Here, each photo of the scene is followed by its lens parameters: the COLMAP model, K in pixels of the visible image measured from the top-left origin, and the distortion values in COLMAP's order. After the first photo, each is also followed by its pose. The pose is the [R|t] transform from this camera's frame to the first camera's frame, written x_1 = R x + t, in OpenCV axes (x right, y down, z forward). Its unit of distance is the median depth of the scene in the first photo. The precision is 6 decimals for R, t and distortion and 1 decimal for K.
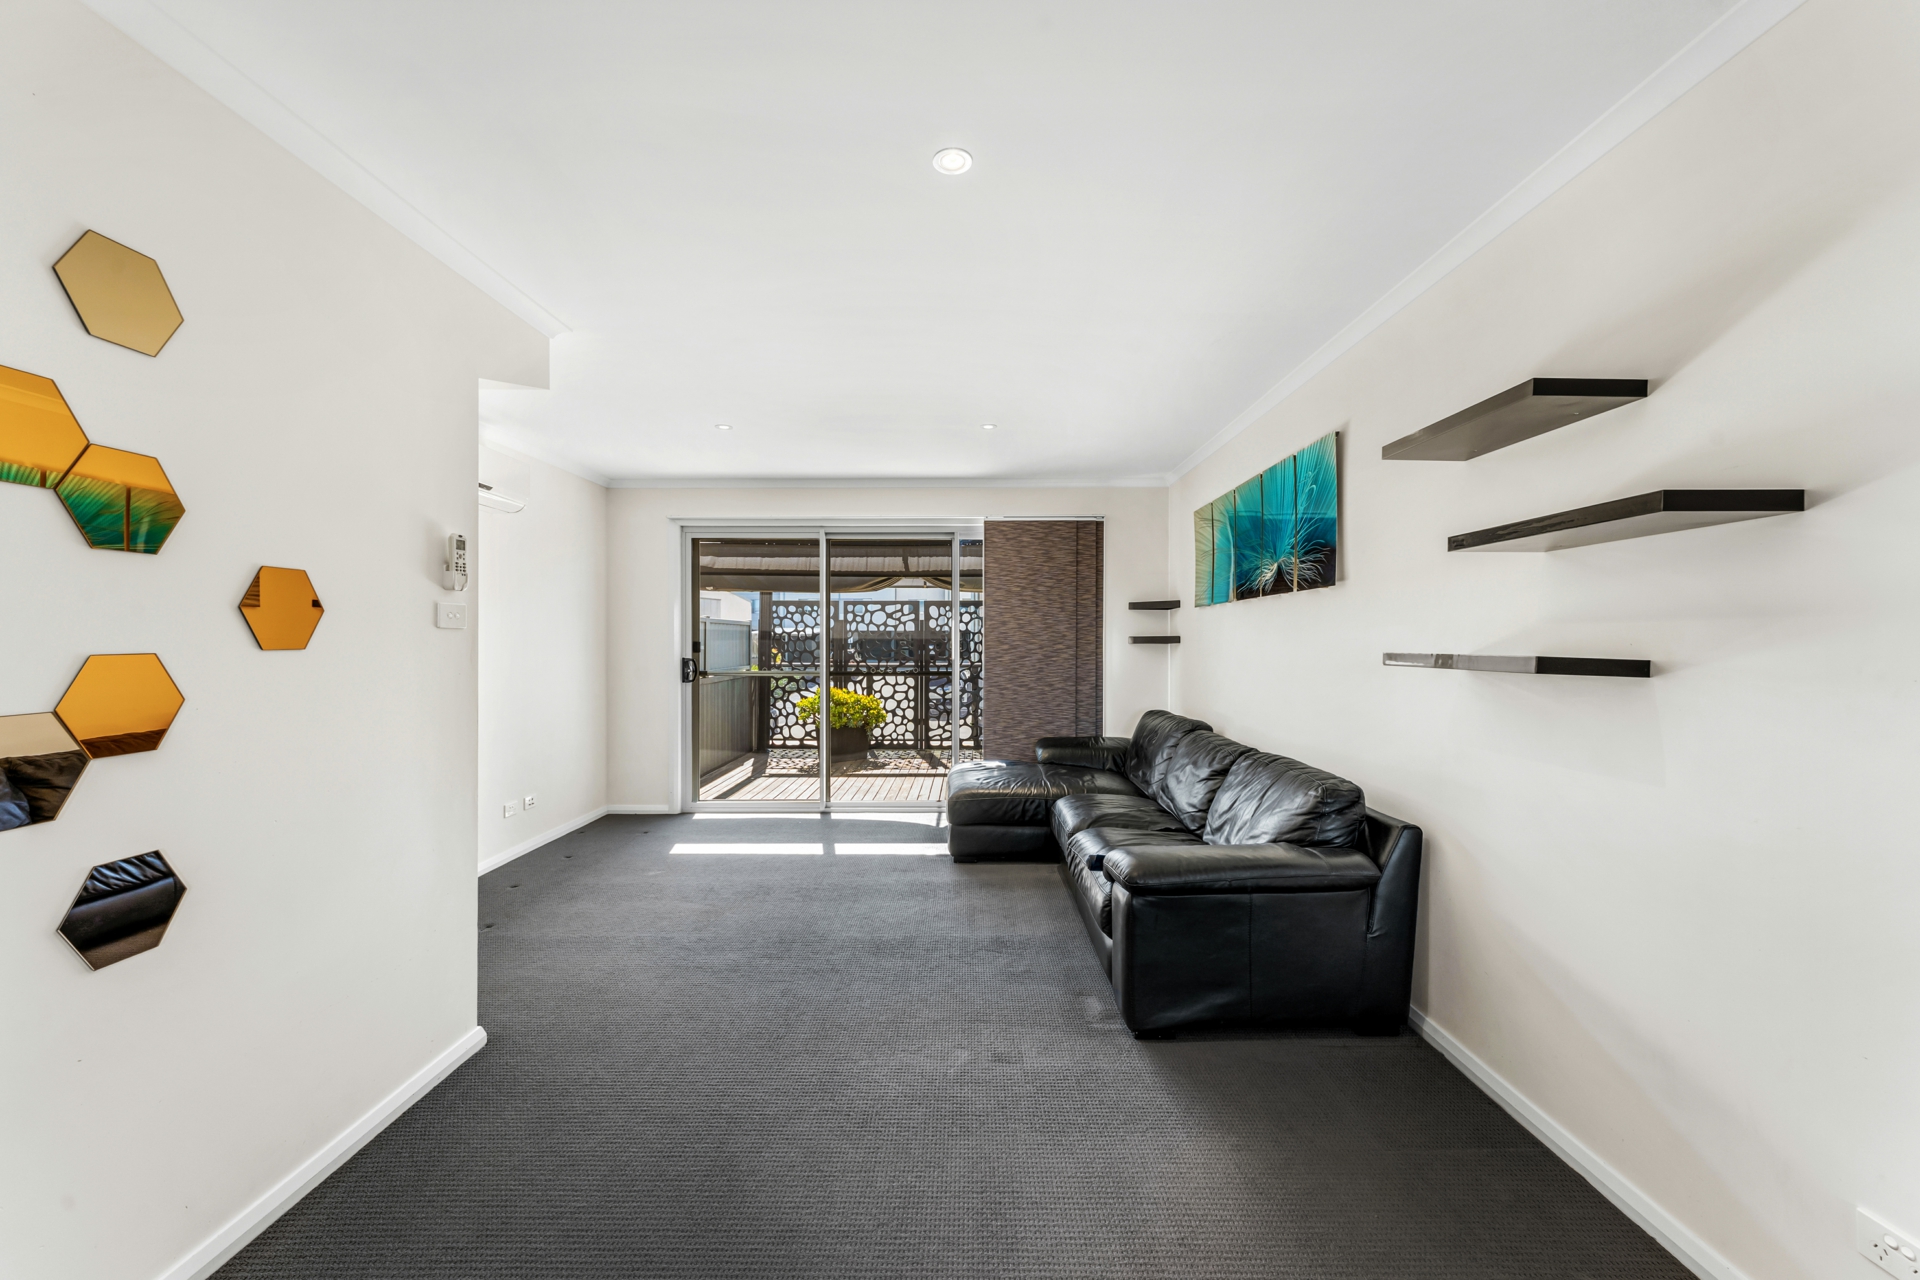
lens RADIAL K [[756.0, 0, 960.0], [0, 756.0, 640.0], [0, 0, 1]] dist [0.001598, -0.000093]
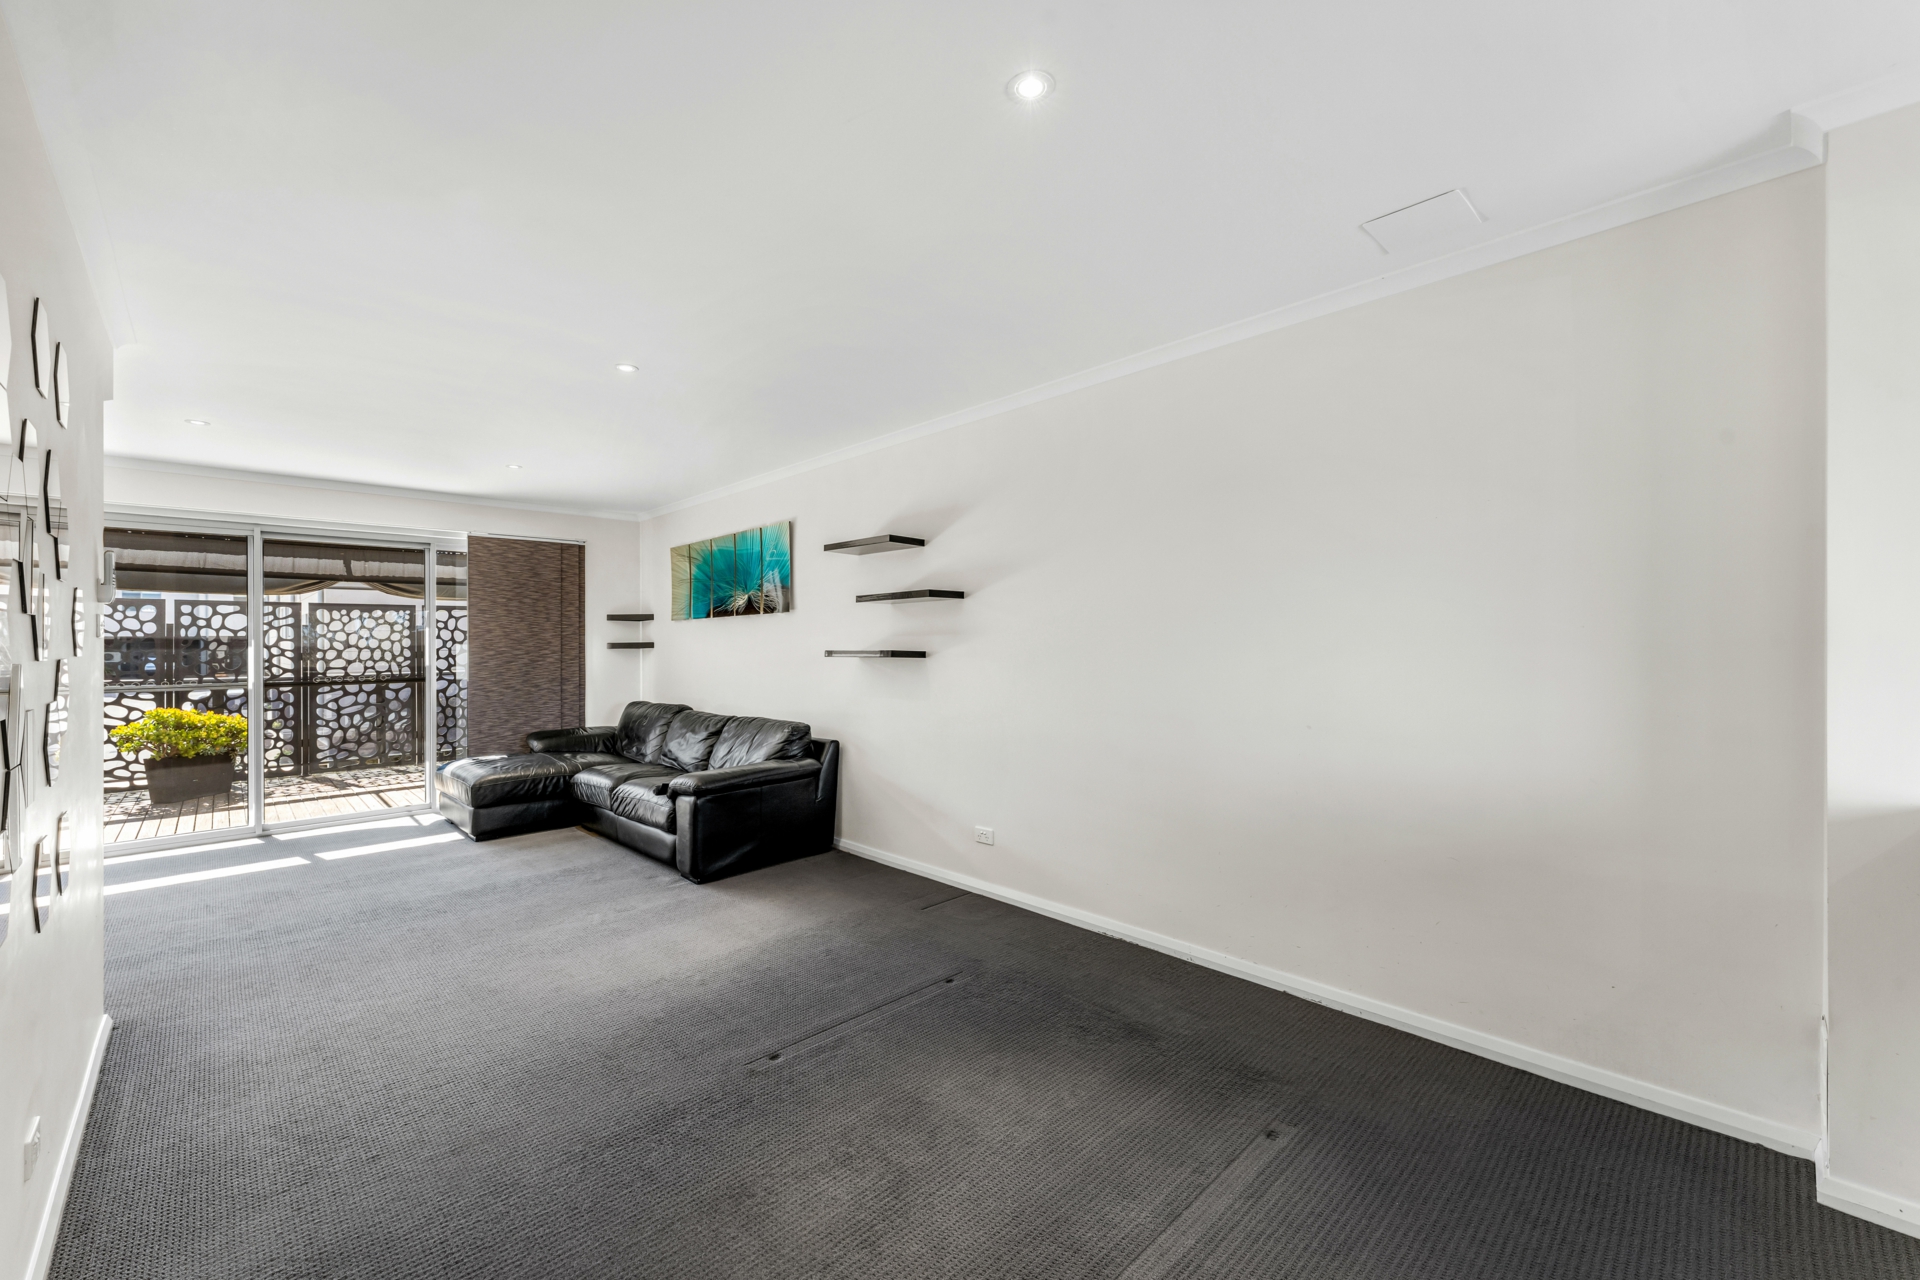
lens RADIAL K [[756.0, 0, 960.0], [0, 756.0, 640.0], [0, 0, 1]] dist [0.001598, -0.000093]
pose [[0.711009, -0.001458, 0.703182, -0.248215], [0.007312, 0.999959, -0.005320, 0.001432], [-0.703145, 0.008924, 0.710990, -0.278522]]
